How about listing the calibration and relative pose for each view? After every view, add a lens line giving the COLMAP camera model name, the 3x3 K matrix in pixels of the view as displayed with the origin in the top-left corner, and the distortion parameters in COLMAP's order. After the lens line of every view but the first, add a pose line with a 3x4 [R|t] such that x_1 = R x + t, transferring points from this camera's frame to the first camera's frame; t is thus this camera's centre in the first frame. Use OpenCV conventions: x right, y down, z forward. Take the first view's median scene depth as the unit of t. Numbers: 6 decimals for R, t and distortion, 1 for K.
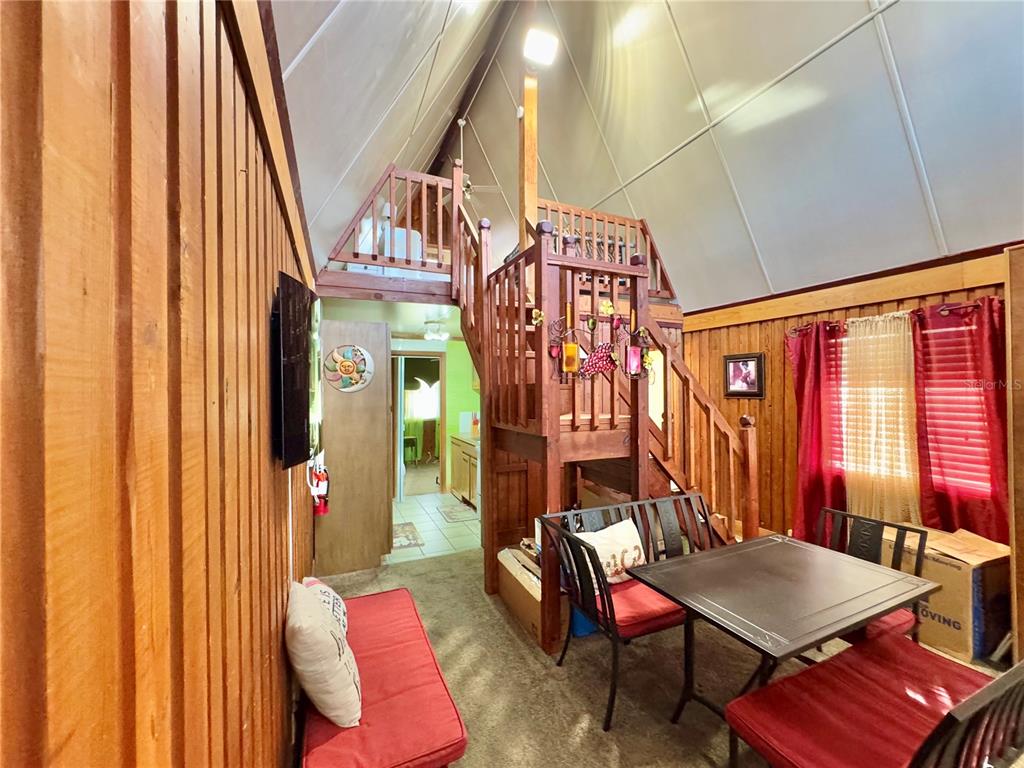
lens RADIAL K [[410.3, 0, 511.5], [0, 410.3, 384.7], [0, 0, 1]] dist [-0.003678, 0.000372]
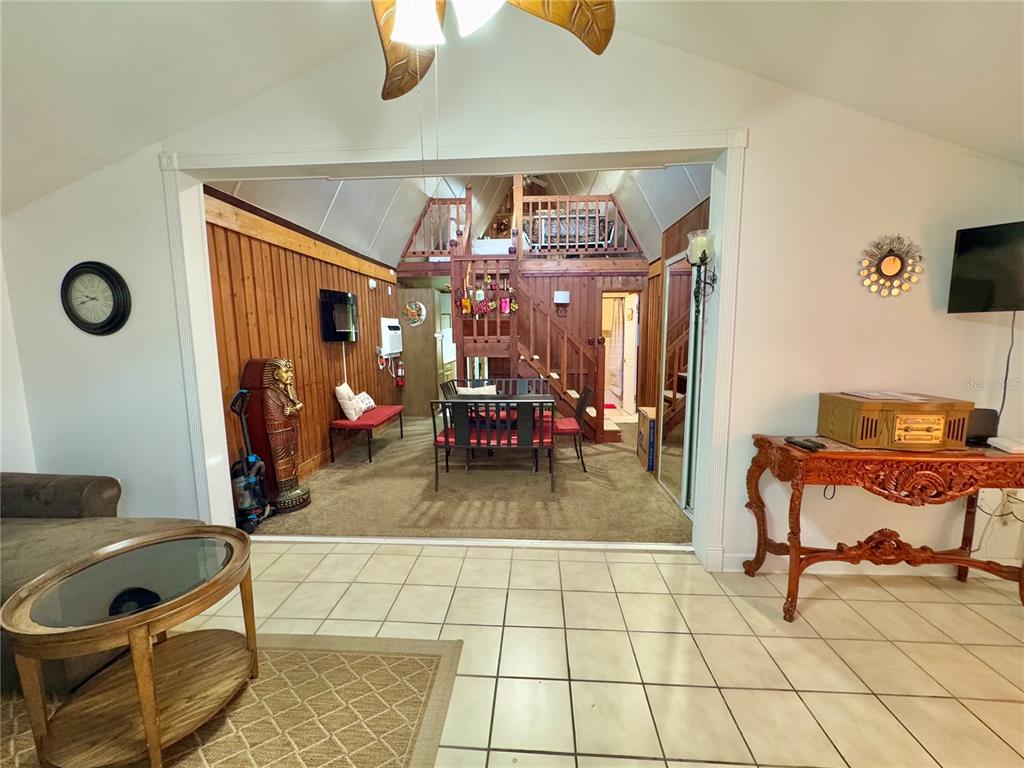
lens RADIAL K [[410.3, 0, 511.5], [0, 410.3, 384.7], [0, 0, 1]] dist [-0.003678, 0.000372]
pose [[0.889055, 0.053824, -0.454625, 0.923102], [0.010730, 0.990342, 0.138231, 0.029451], [0.457675, -0.127773, 0.879891, -0.543122]]
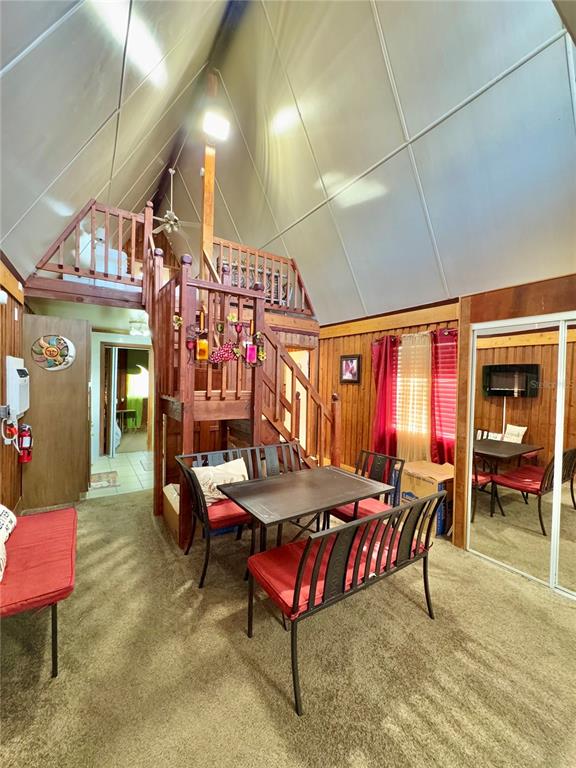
lens RADIAL K [[307.7, 0, 287.5], [0, 307.7, 384.1], [0, 0, 1]] dist [-0.003678, 0.000372]
pose [[0.985693, 0.025248, 0.166651, 0.184734], [-0.029845, 0.999239, 0.025134, 0.013614], [-0.165889, -0.029748, 0.985696, -0.102409]]
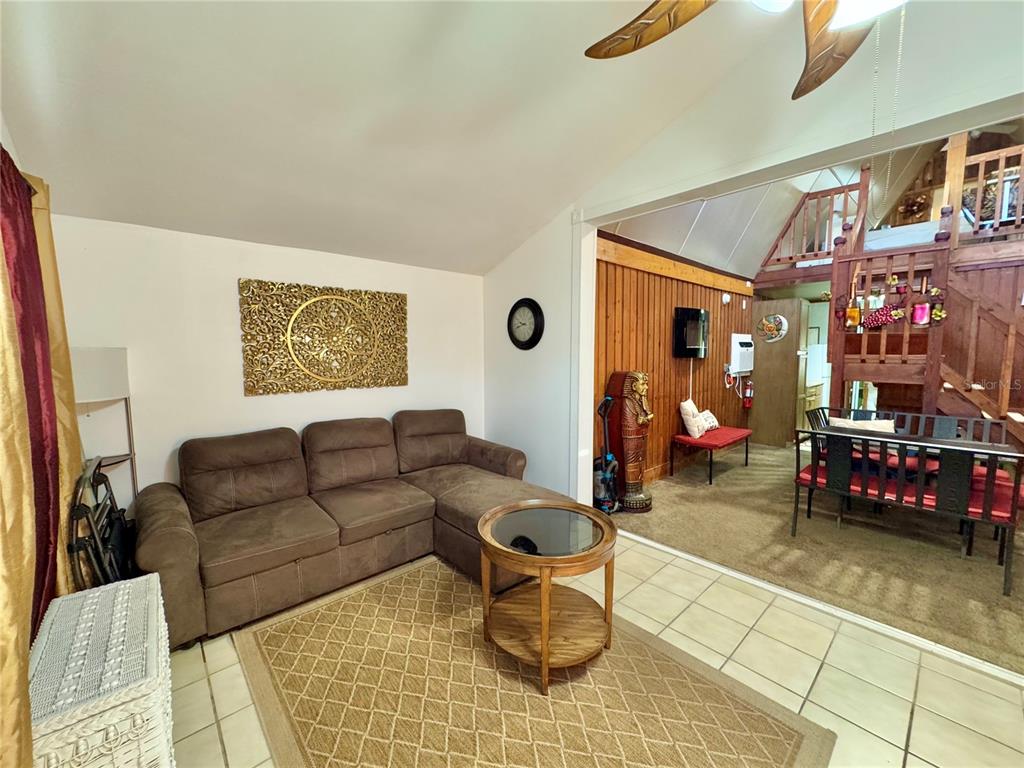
lens RADIAL K [[410.3, 0, 511.5], [0, 410.3, 384.7], [0, 0, 1]] dist [-0.003678, 0.000372]
pose [[0.317705, 0.081830, -0.944652, 0.904810], [0.010666, 0.995898, 0.089856, 0.029440], [0.948129, -0.038624, 0.315529, -0.586683]]
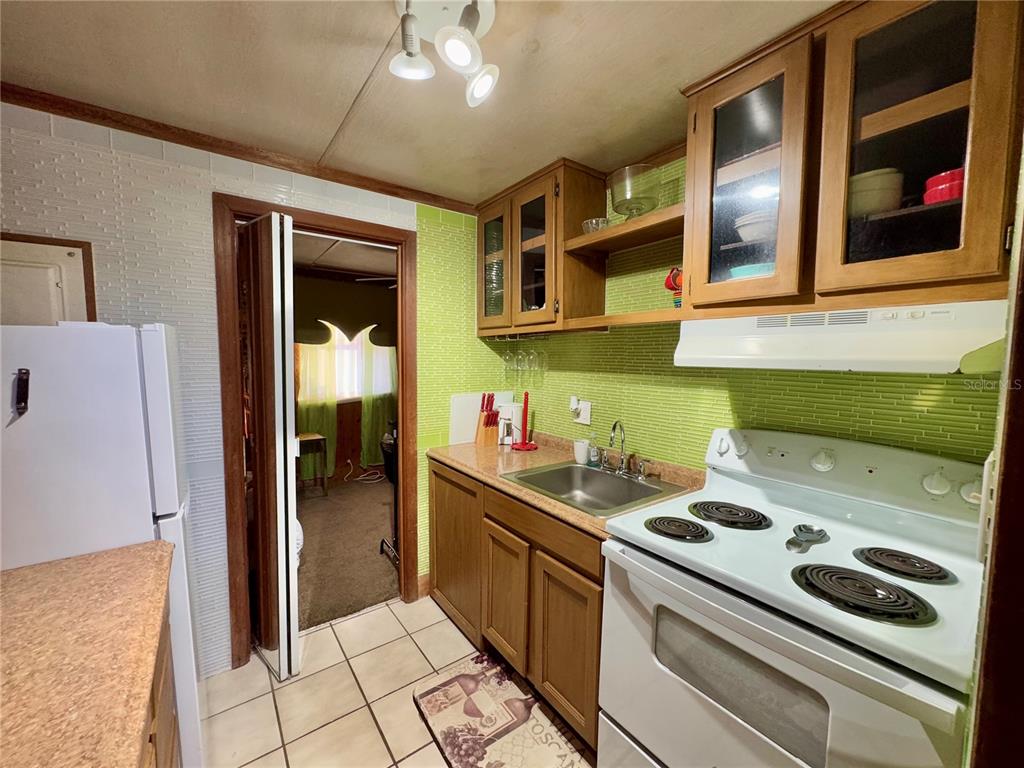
lens RADIAL K [[410.3, 0, 511.5], [0, 410.3, 384.7], [0, 0, 1]] dist [-0.003678, 0.000372]
pose [[0.975234, -0.001976, 0.221165, -0.276271], [-0.015155, 0.997013, 0.075731, 0.047414], [-0.220654, -0.077208, 0.972292, 1.067246]]
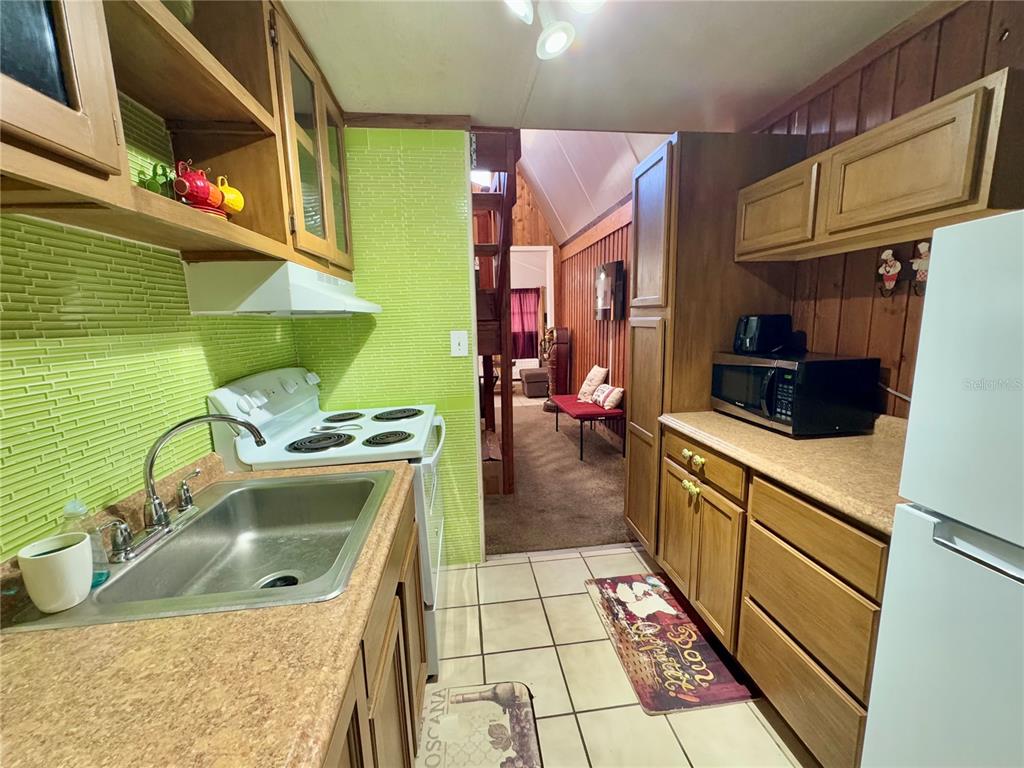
lens RADIAL K [[410.3, 0, 511.5], [0, 410.3, 384.7], [0, 0, 1]] dist [-0.003678, 0.000372]
pose [[-0.957647, -0.015703, 0.287518, -0.316918], [0.029657, 0.987822, 0.152732, 0.071545], [-0.286415, 0.154791, -0.945519, 1.747350]]
